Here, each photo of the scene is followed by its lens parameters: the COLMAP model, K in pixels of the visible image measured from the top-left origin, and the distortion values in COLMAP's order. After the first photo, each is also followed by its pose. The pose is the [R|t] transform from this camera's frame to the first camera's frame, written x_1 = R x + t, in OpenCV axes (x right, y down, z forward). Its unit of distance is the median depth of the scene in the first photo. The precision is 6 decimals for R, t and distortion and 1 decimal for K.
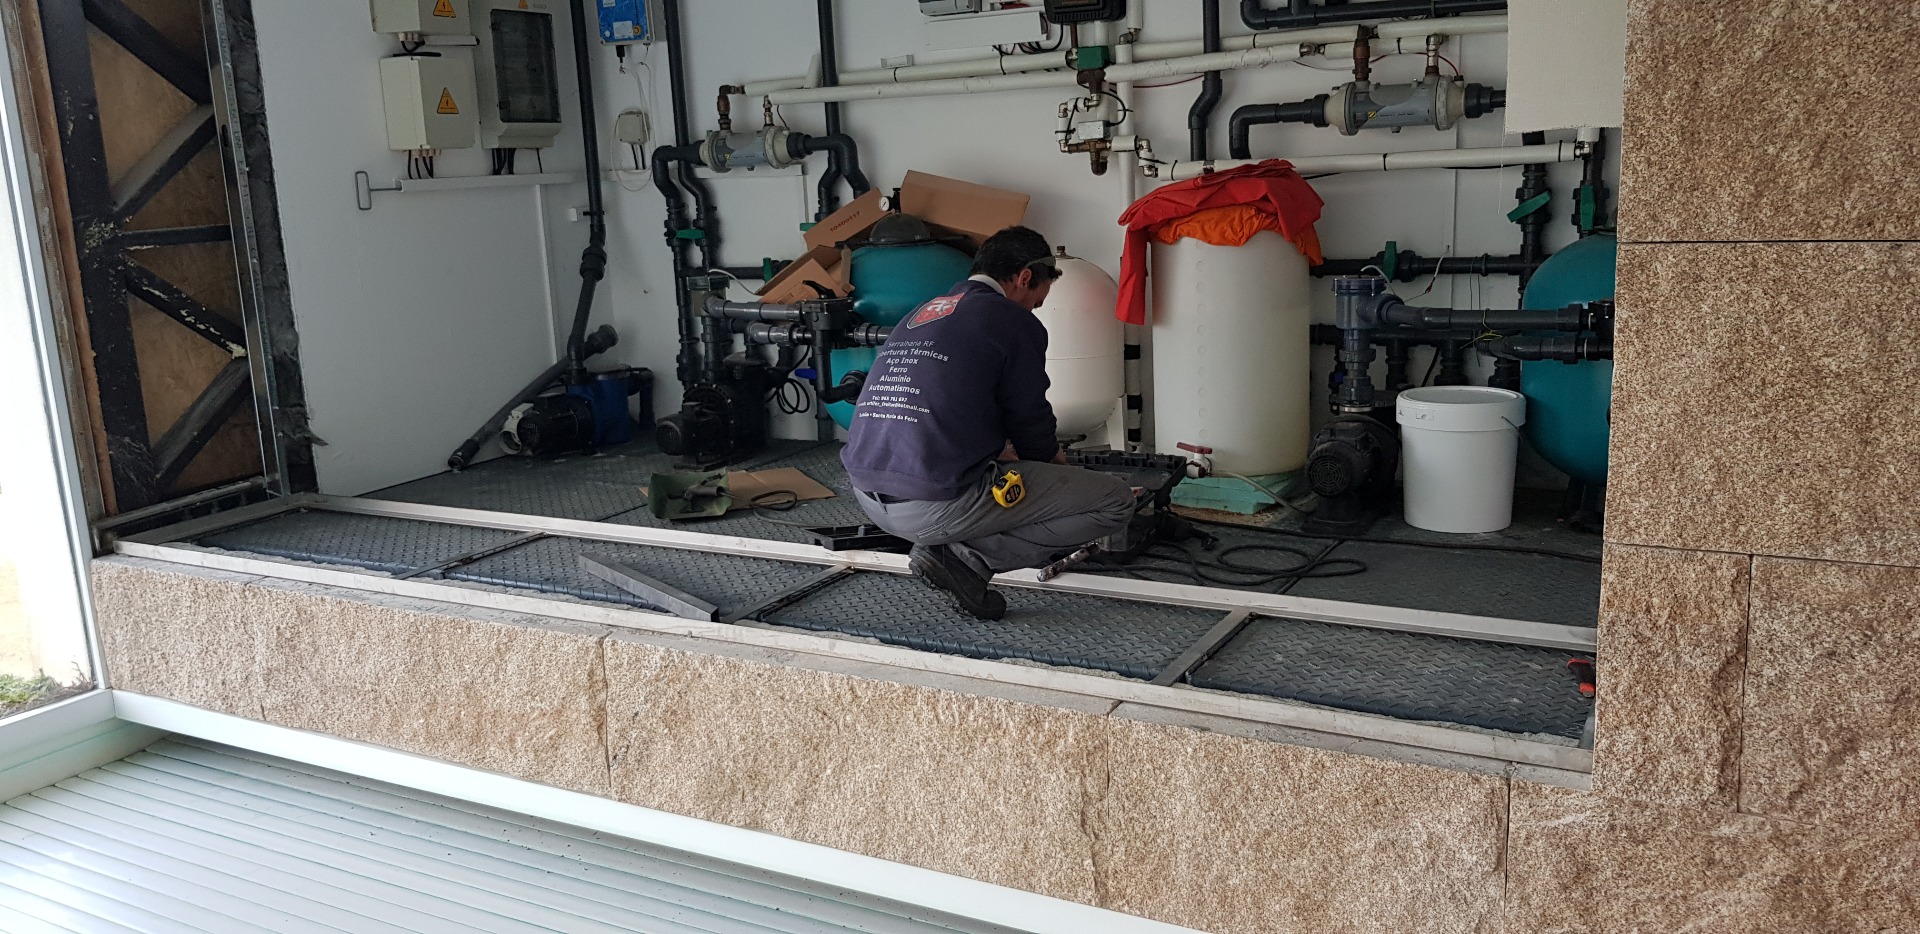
lens RADIAL K [[1484.2, 0, 962.4], [0, 1484.2, 462.0], [0, 0, 1]] dist [0.068446, -0.119121]
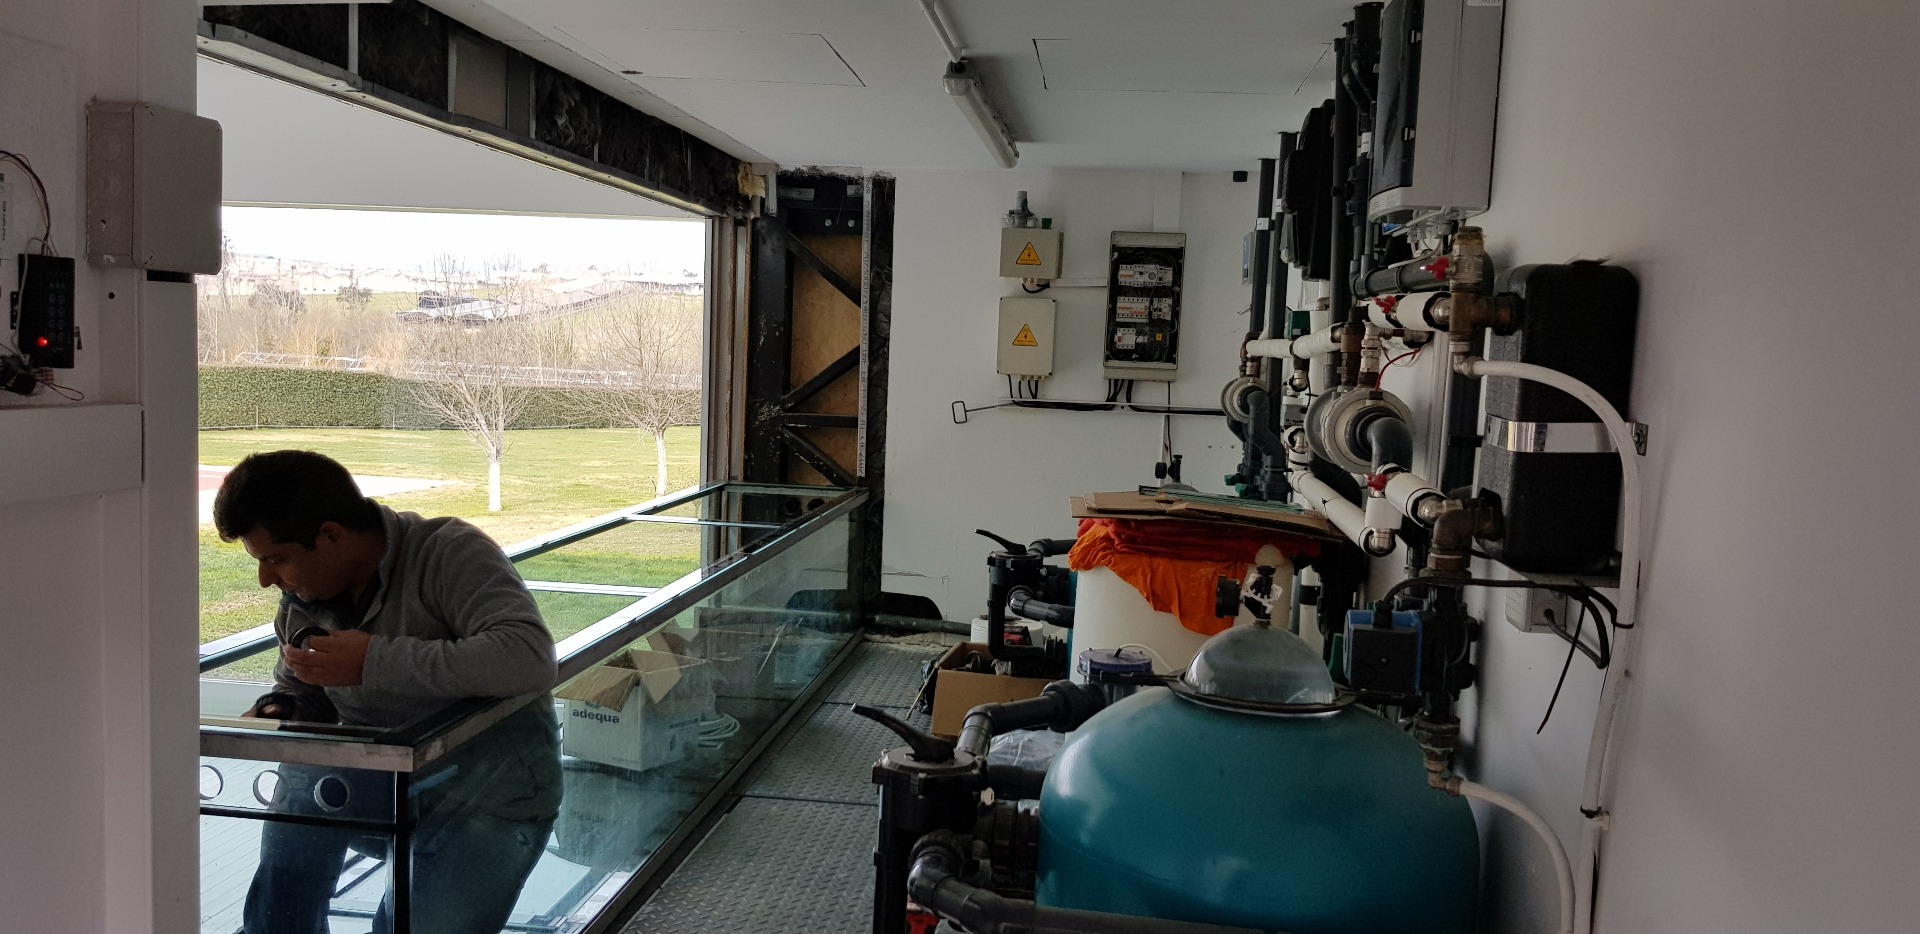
lens RADIAL K [[1484.2, 0, 948.0], [0, 1484.2, 487.6], [0, 0, 1]] dist [0.068446, -0.119121]
pose [[0.371160, 0.149477, -0.916459, 0.855091], [-0.244760, 0.967804, 0.058726, -0.219933], [0.895730, 0.202516, 0.395797, 0.632004]]
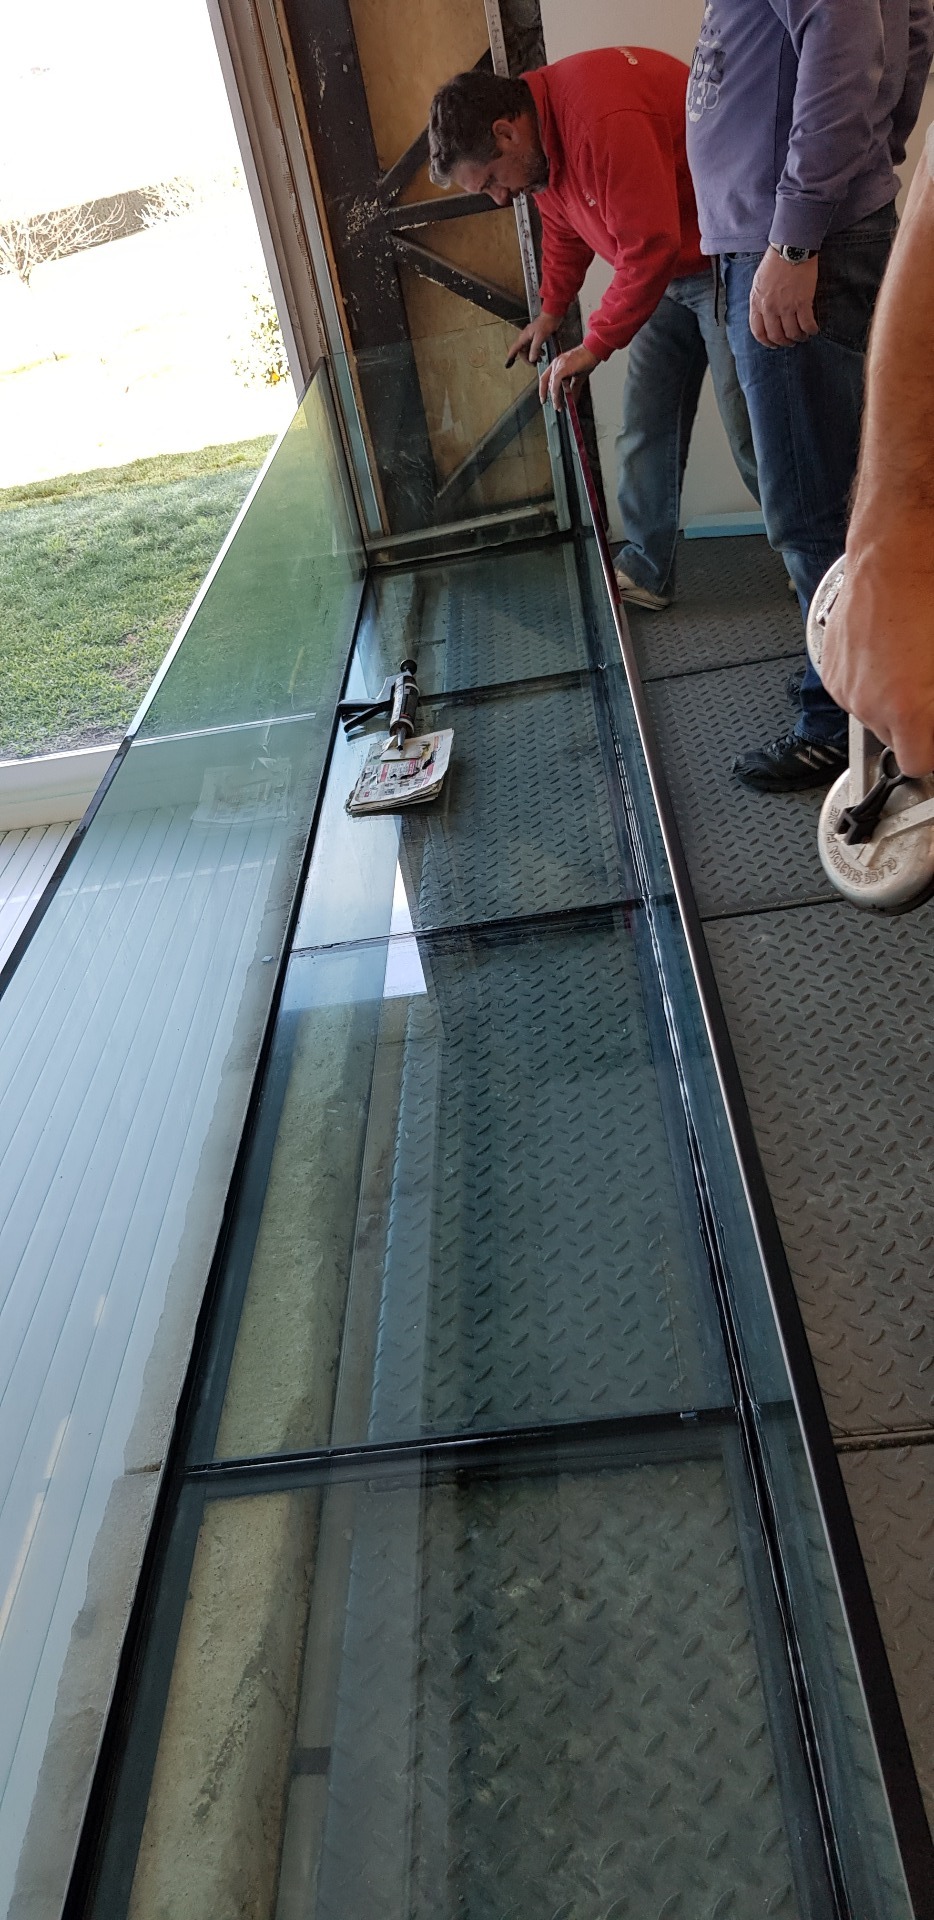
lens RADIAL K [[1484.2, 0, 470.9], [0, 1484.2, 974.1], [0, 0, 1]] dist [0.068446, -0.119121]
pose [[0.472497, 0.434207, -0.766949, 0.361701], [-0.022710, 0.875925, 0.481913, -0.198063], [0.881039, -0.210285, 0.423733, 0.608314]]
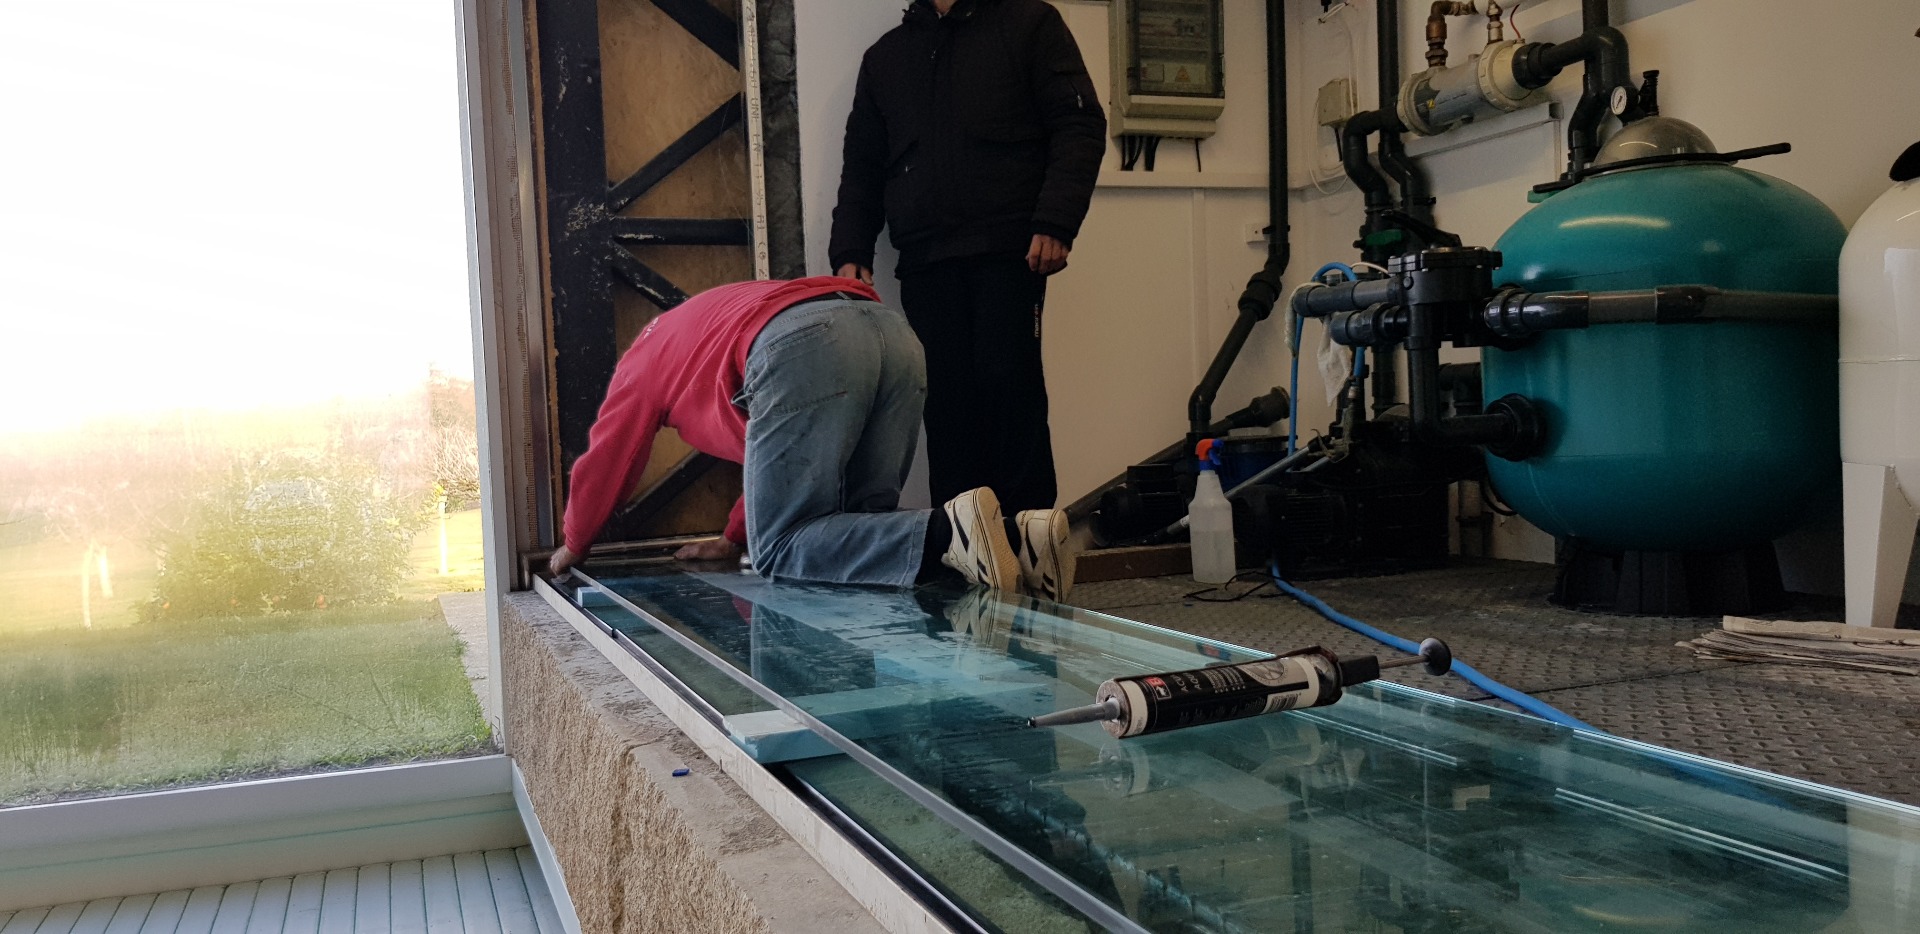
lens RADIAL K [[1484.2, 0, 948.2], [0, 1484.2, 479.1], [0, 0, 1]] dist [0.068446, -0.119121]
pose [[0.757803, 0.036472, -0.651463, 0.143226], [-0.124003, 0.988290, -0.088915, 0.047082], [0.640591, 0.148163, 0.753452, 0.542063]]
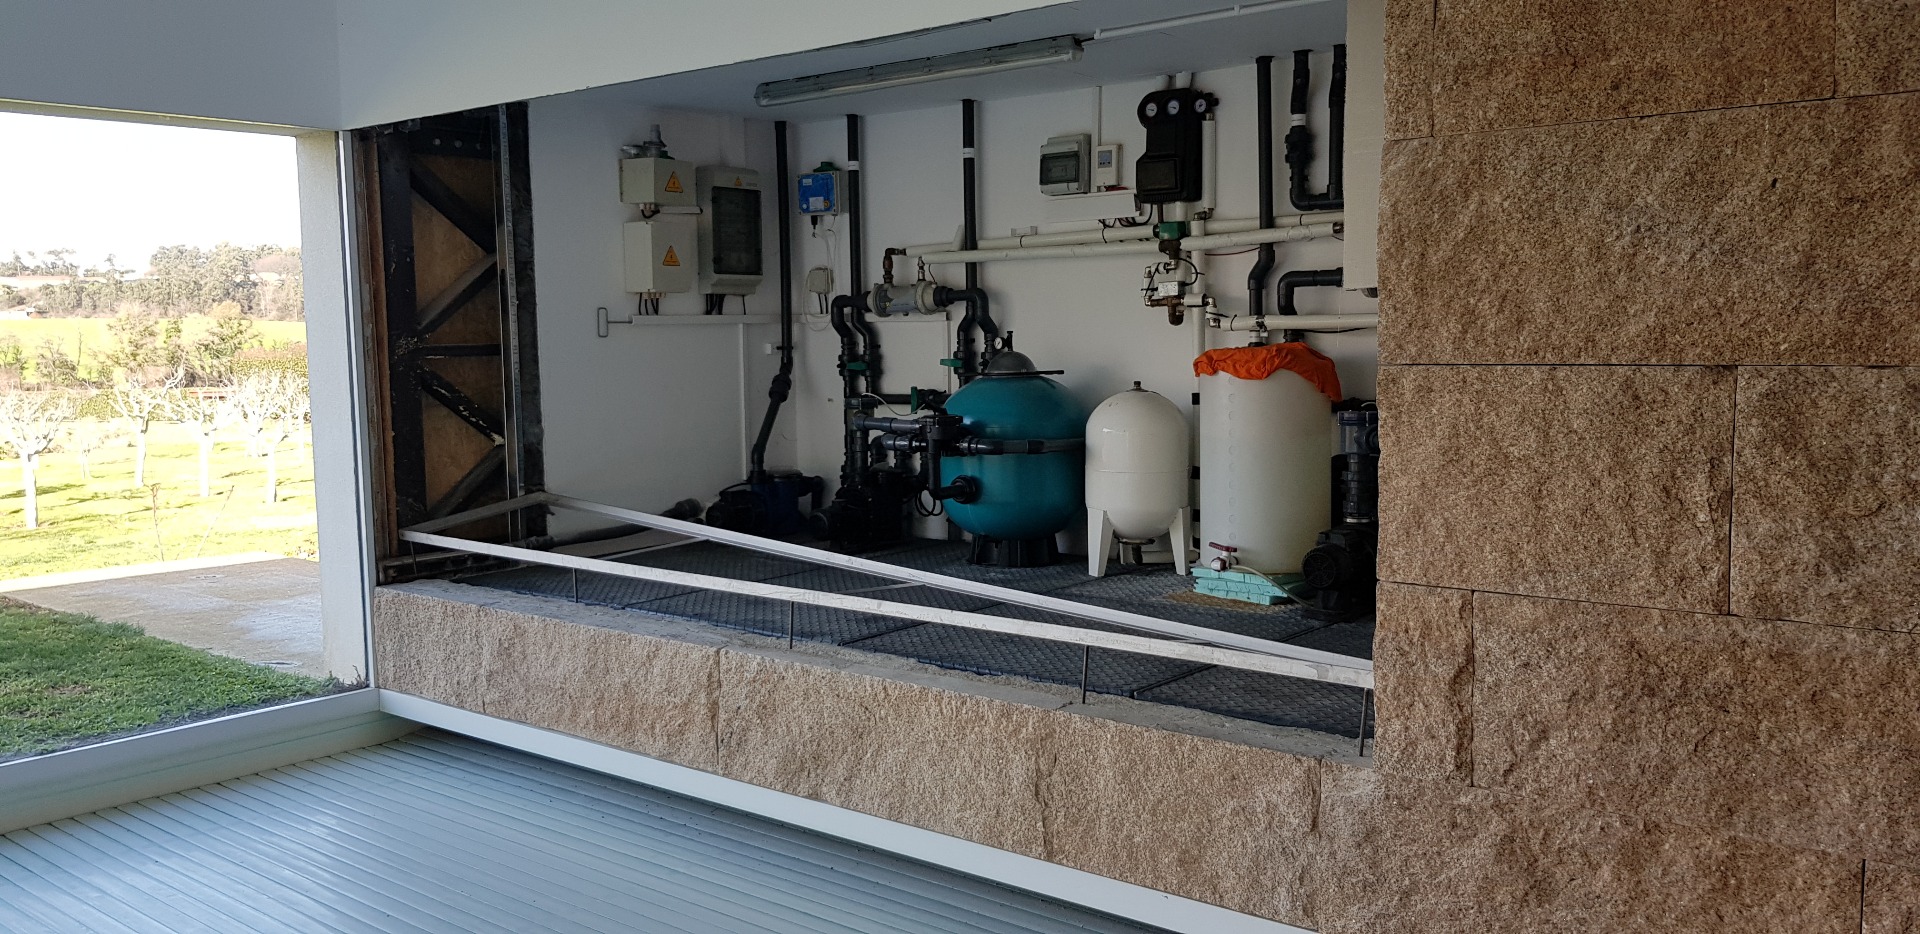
lens RADIAL K [[1484.2, 0, 968.8], [0, 1484.2, 465.0], [0, 0, 1]] dist [0.068446, -0.119121]
pose [[0.984925, 0.044917, -0.167049, 0.156740], [-0.062495, 0.992870, -0.101503, 0.061774], [0.161299, 0.110413, 0.980710, -0.232738]]
